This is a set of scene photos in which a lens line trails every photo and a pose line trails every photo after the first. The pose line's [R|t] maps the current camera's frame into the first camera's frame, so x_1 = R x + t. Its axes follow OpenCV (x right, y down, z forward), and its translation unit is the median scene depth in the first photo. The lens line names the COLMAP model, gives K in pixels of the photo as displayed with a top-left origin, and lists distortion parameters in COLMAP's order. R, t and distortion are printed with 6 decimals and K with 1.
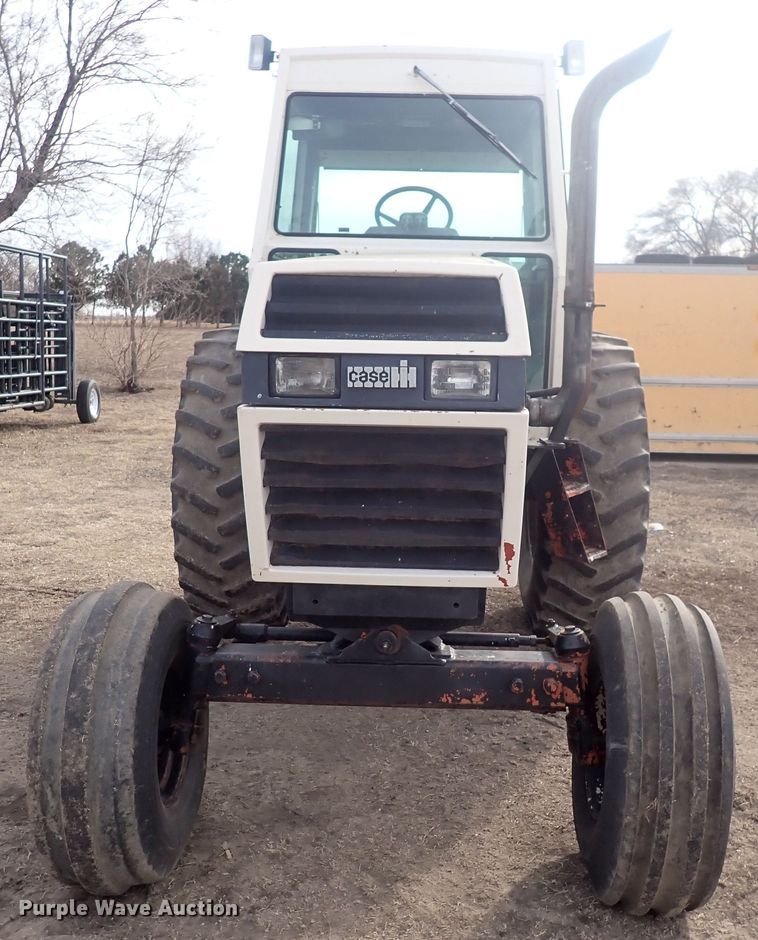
lens RADIAL K [[992.0, 0, 381.3], [0, 992.0, 468.1], [0, 0, 1]] dist [-0.009159, -0.007528]
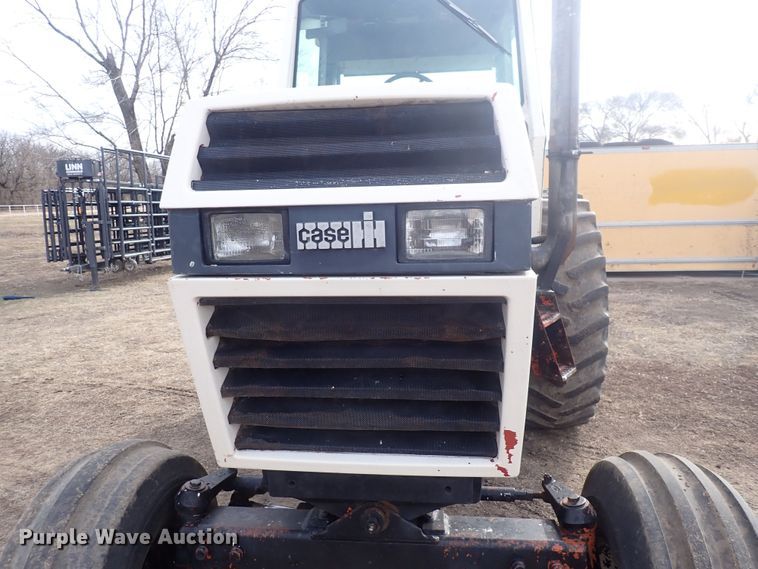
lens RADIAL K [[500.4, 0, 374.8], [0, 500.4, 286.1], [0, 0, 1]] dist [-0.004902, 0.000698]
pose [[0.996390, -0.028206, -0.080066, 0.049352], [0.029965, 0.999333, 0.020852, -0.051844], [0.079425, -0.023176, 0.996571, 0.535877]]
